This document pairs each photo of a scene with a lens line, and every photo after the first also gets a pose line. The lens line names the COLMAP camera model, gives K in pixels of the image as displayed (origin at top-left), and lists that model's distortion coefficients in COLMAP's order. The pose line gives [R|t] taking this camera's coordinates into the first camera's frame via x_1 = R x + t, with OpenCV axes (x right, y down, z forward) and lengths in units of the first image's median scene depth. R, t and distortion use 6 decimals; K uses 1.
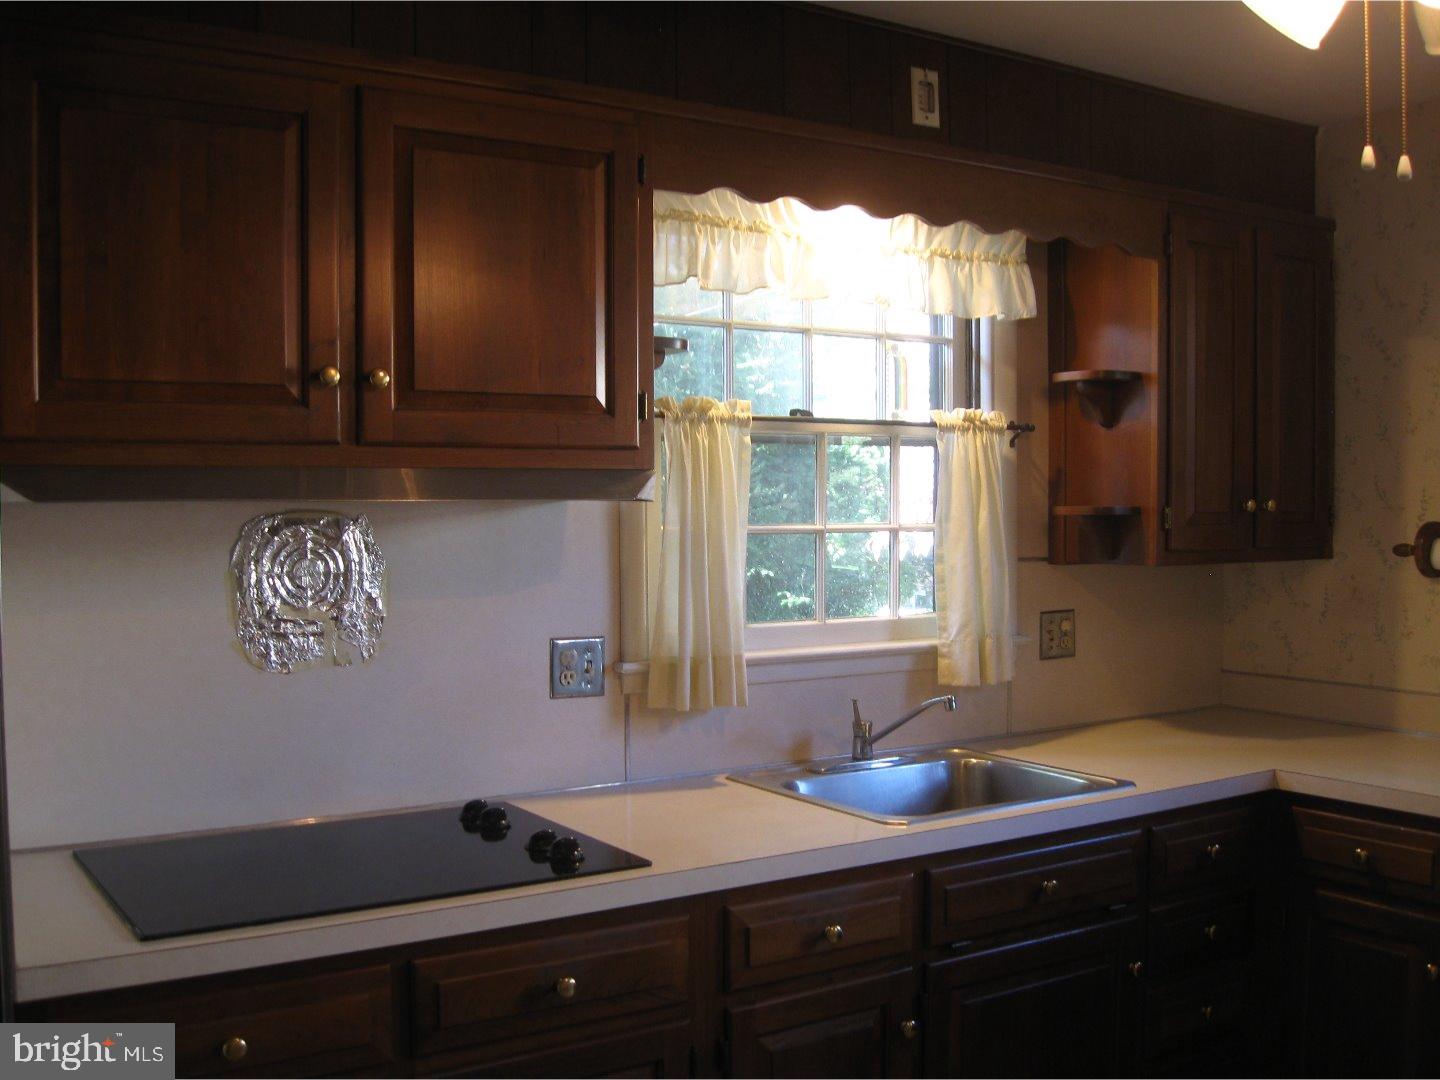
lens RADIAL K [[1472.7, 0, 756.9], [0, 1472.7, 544.8], [0, 0, 1]] dist [-0.124867, 0.003117]
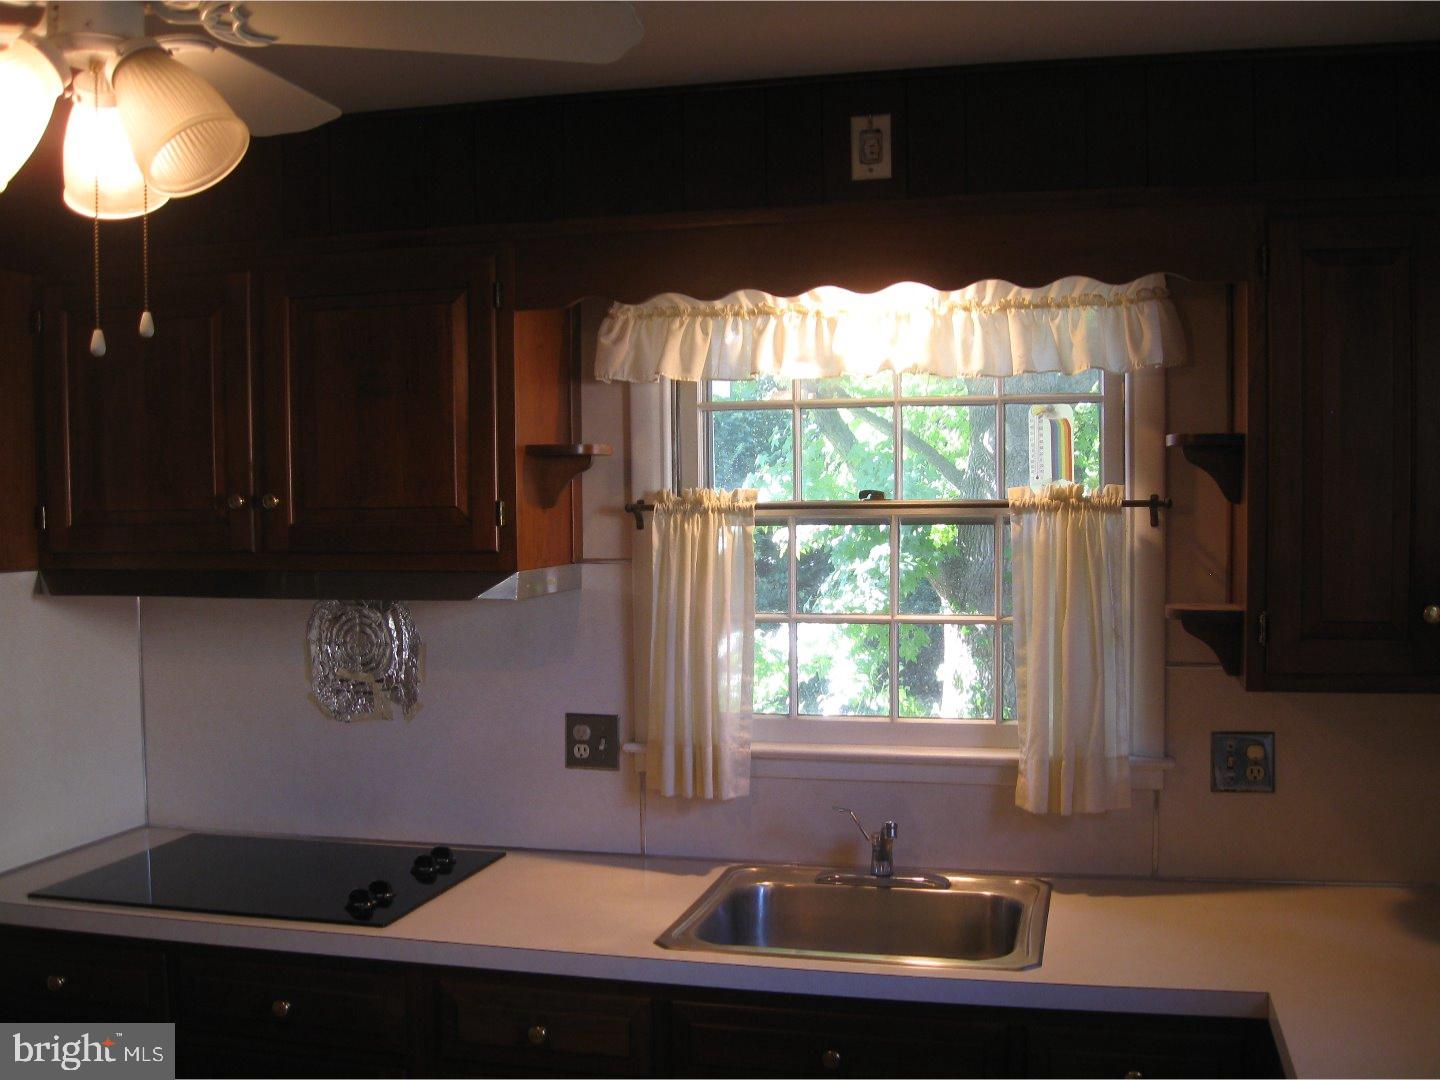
lens RADIAL K [[1472.7, 0, 756.9], [0, 1472.7, 544.8], [0, 0, 1]] dist [-0.124867, 0.003117]
pose [[0.680289, 0.020865, -0.732647, 0.712108], [-0.014037, 0.999782, 0.015439, -0.076105], [0.732810, -0.000218, 0.680434, 0.335701]]
